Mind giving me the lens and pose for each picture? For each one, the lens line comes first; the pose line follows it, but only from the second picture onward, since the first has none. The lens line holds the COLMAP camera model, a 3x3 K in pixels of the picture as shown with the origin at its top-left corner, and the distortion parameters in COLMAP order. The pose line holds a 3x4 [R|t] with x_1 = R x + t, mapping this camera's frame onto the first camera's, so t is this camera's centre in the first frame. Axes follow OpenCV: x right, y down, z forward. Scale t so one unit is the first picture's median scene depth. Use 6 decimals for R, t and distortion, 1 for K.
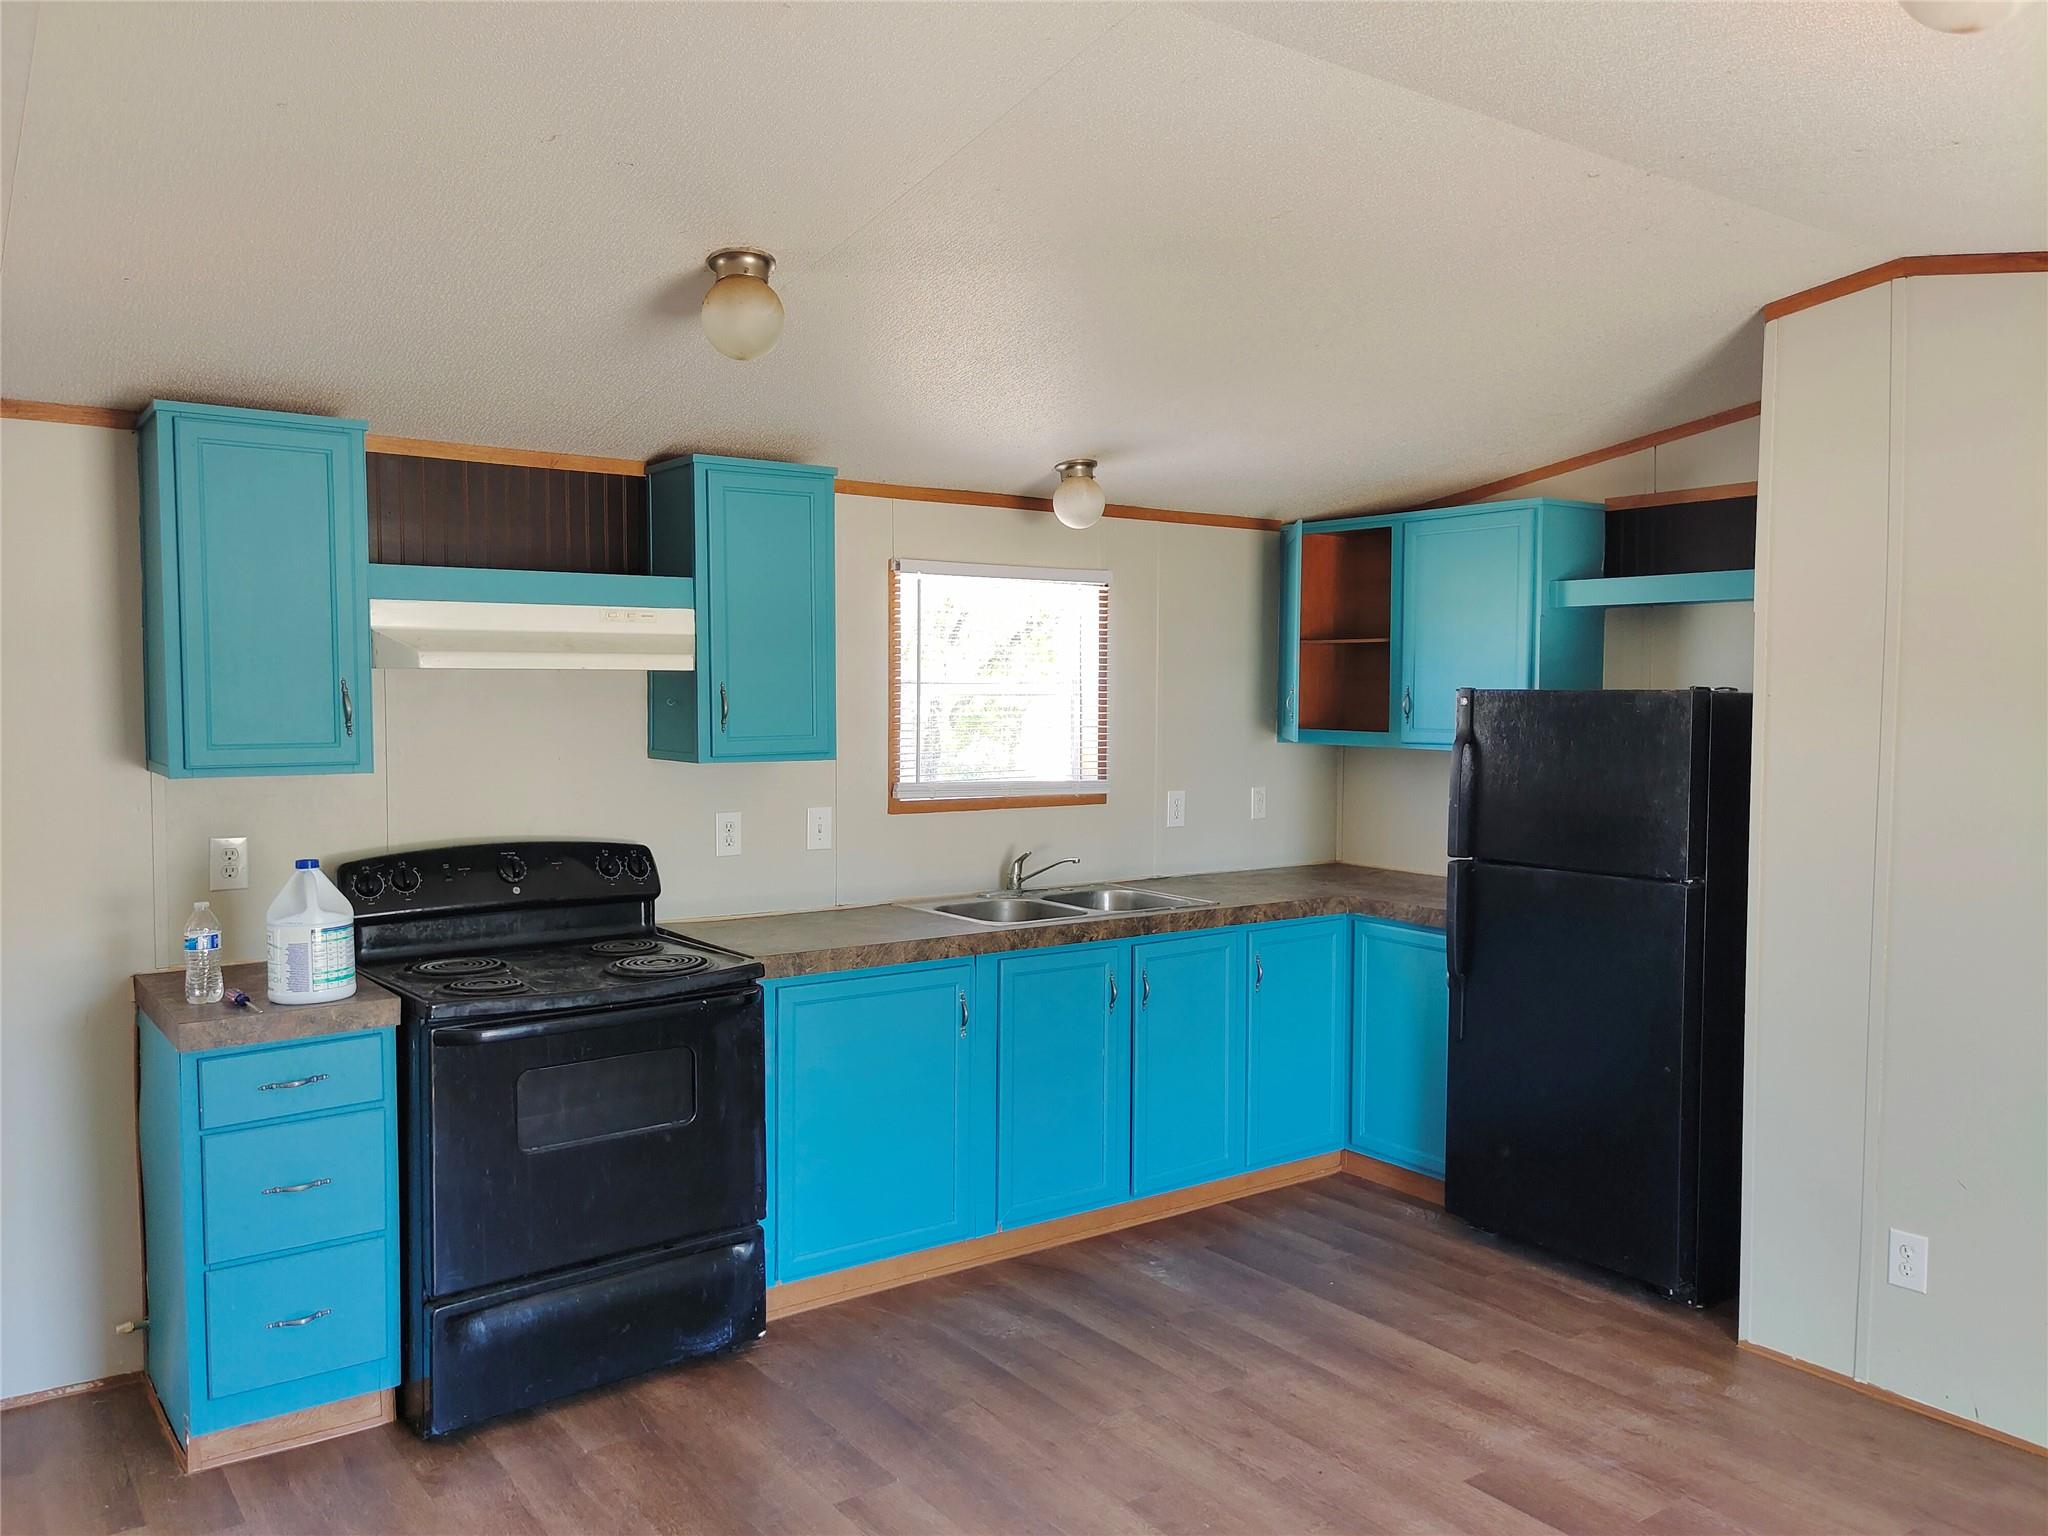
lens RADIAL K [[1512.3, 0, 1023.5], [0, 1512.3, 772.7], [0, 0, 1]] dist [-0.000603, -0.010843]
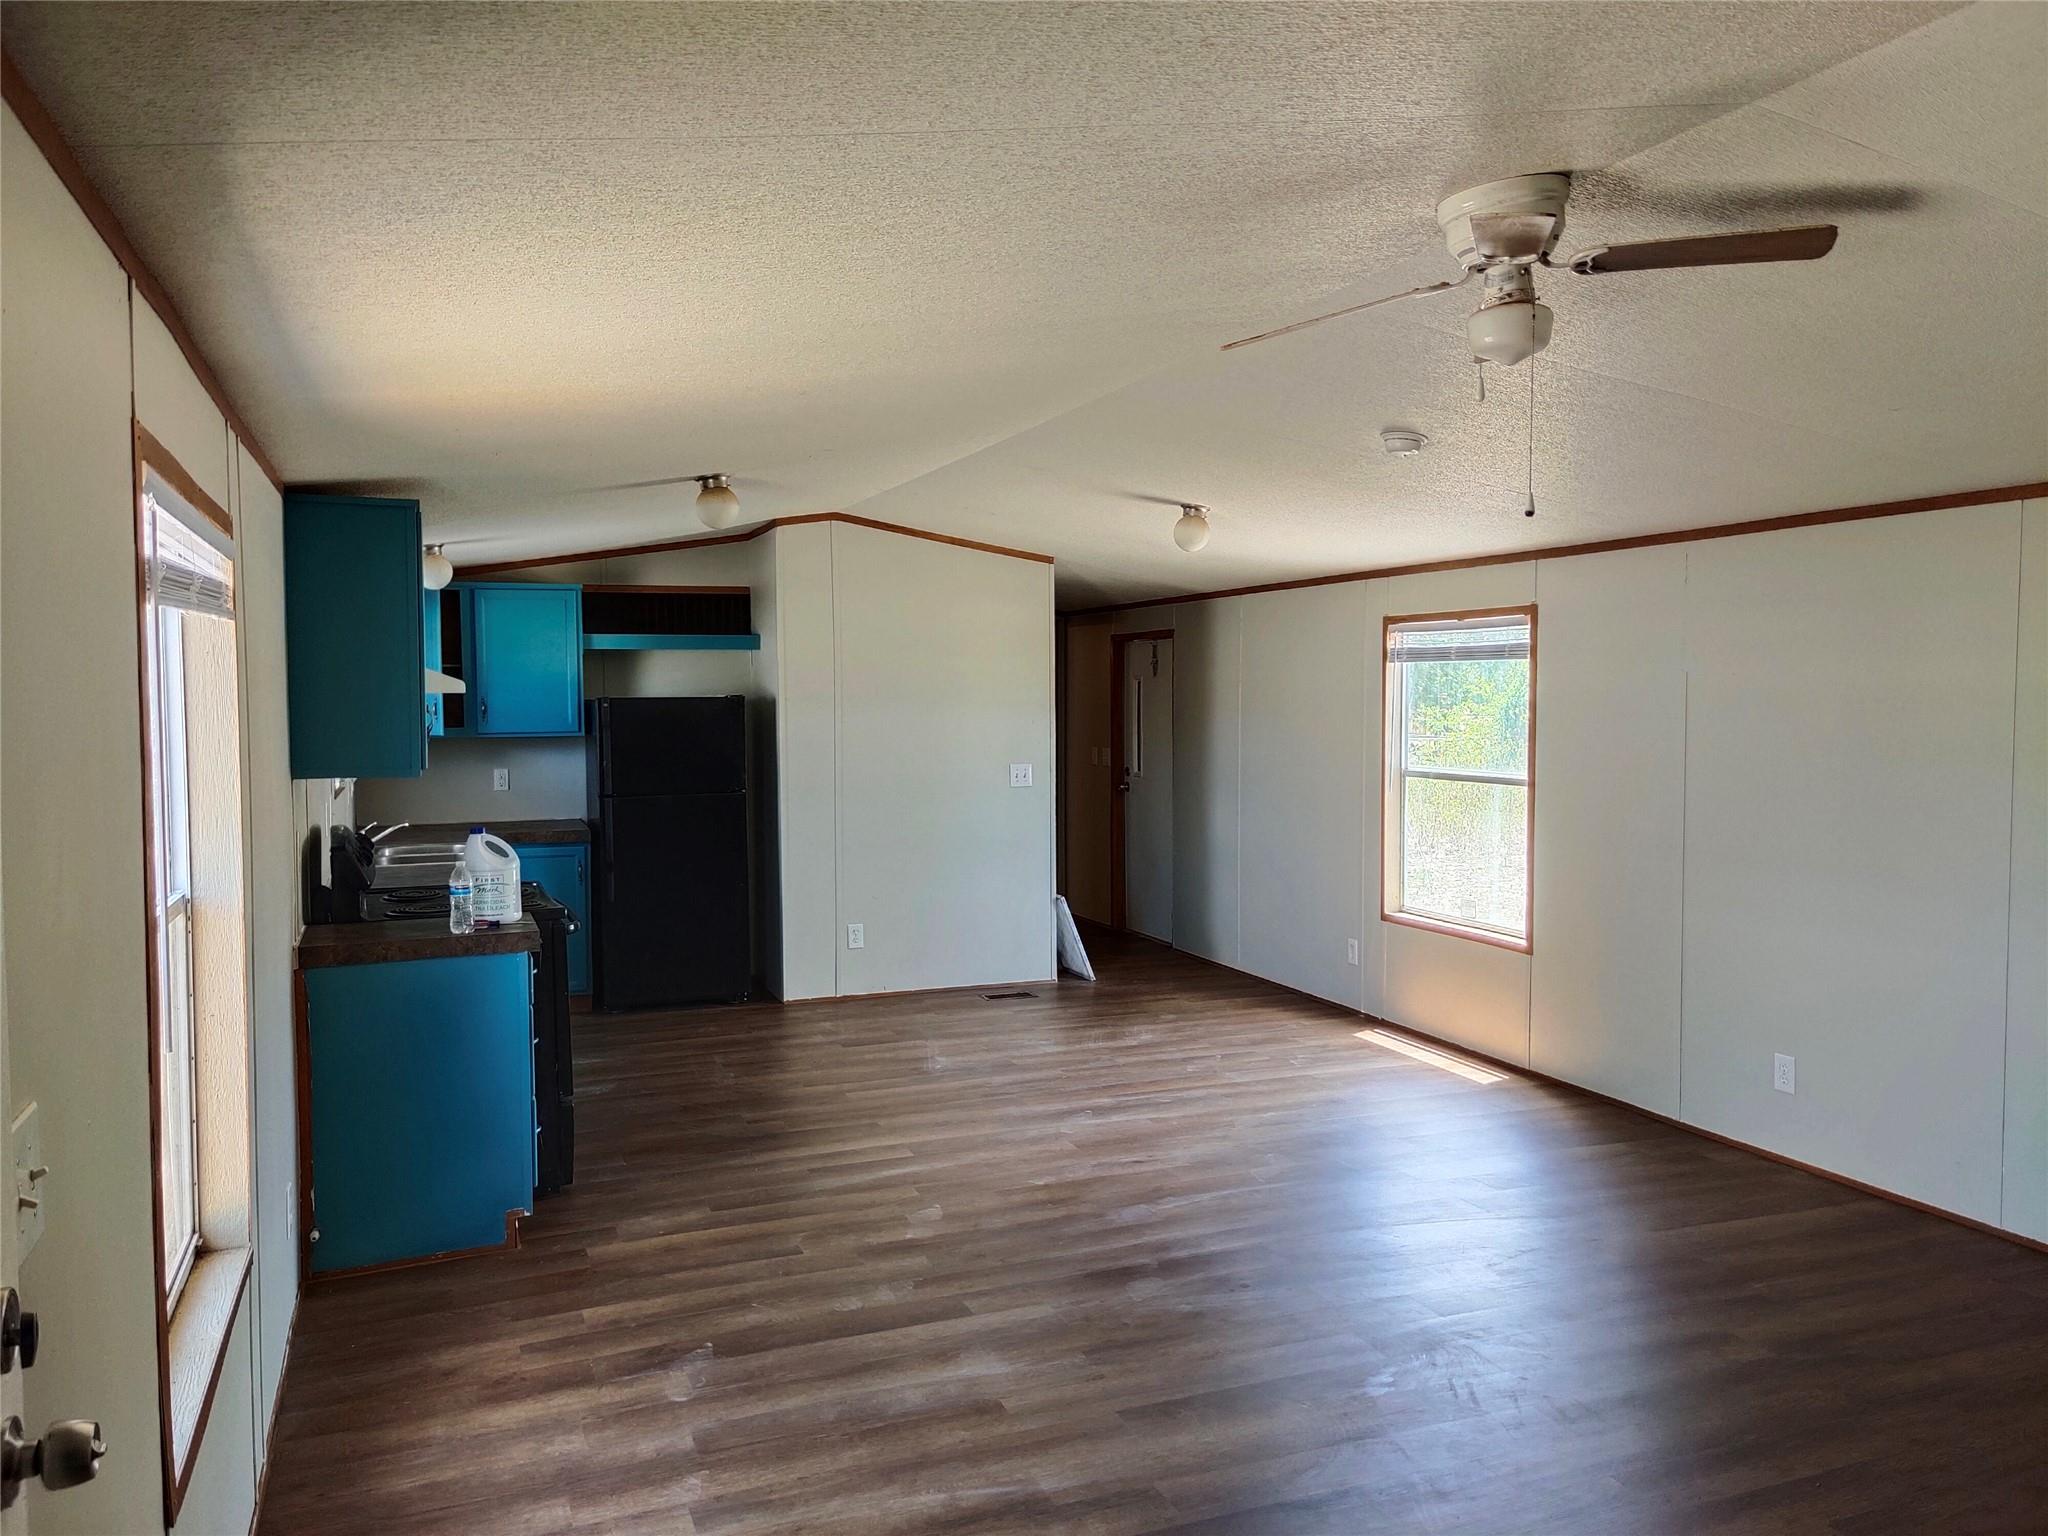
lens RADIAL K [[1512.3, 0, 1023.5], [0, 1512.3, 749.2], [0, 0, 1]] dist [-0.000603, -0.010843]
pose [[0.276807, -0.052896, 0.959469, -1.603610], [0.068113, 0.997052, 0.035318, -0.031189], [-0.958509, 0.055576, 0.279594, 0.085527]]
